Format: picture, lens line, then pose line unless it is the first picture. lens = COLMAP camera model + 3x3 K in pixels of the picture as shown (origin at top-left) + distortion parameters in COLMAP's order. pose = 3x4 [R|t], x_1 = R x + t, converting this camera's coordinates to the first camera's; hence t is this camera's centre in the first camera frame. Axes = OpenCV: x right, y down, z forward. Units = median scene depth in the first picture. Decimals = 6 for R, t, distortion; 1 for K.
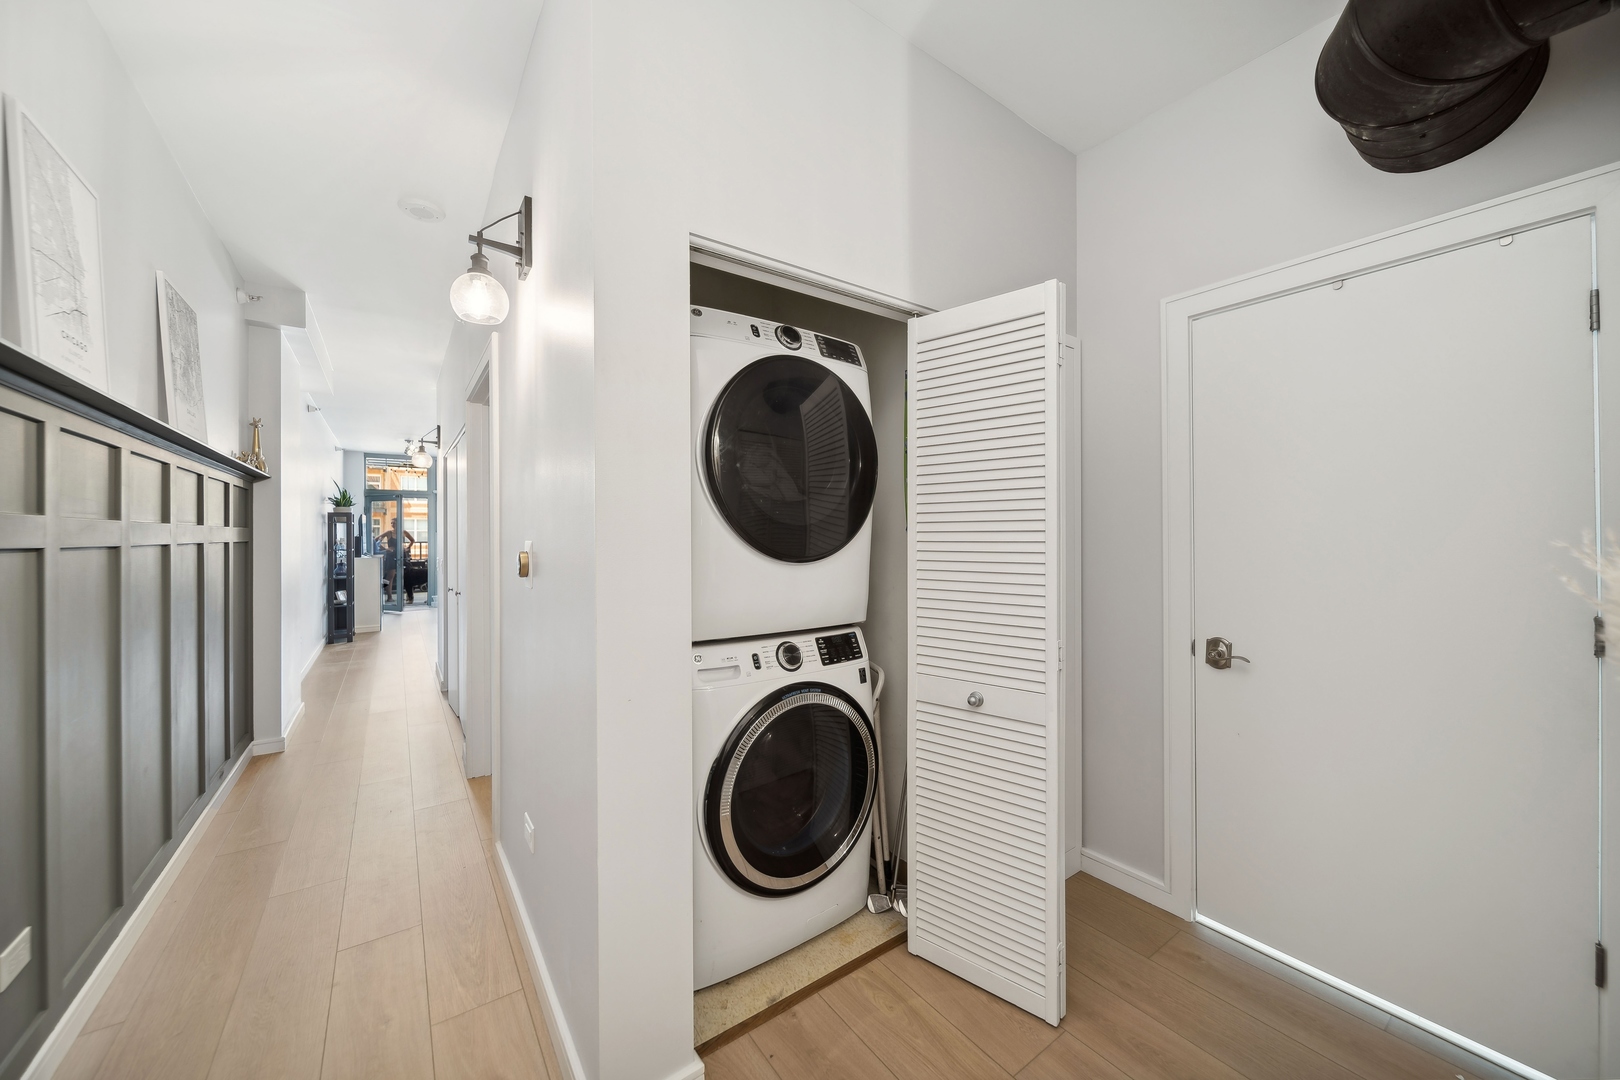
lens RADIAL K [[578.1, 0, 803.1], [0, 578.1, 535.1], [0, 0, 1]] dist [-0.000832, -0.000198]
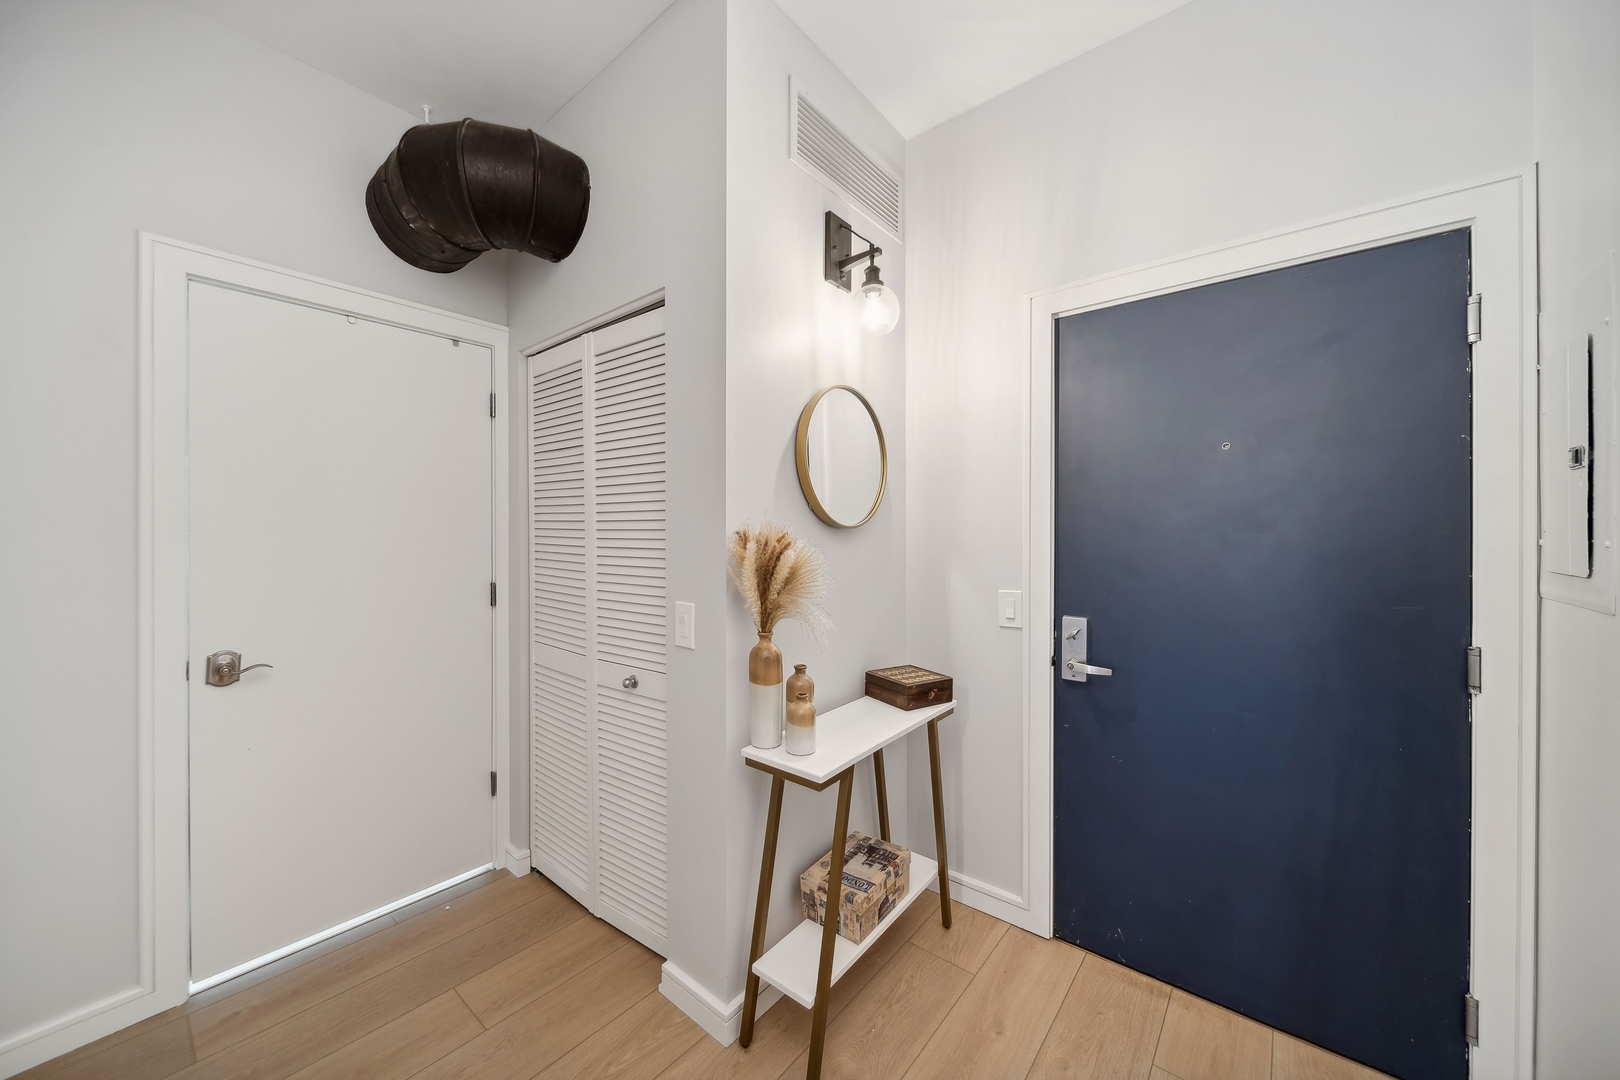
lens RADIAL K [[578.1, 0, 803.1], [0, 578.1, 535.1], [0, 0, 1]] dist [-0.000832, -0.000198]
pose [[-0.253395, -0.004076, 0.967354, -0.390567], [-0.003017, 0.999990, 0.003423, -0.007324], [-0.967358, -0.002051, -0.253405, 0.388508]]
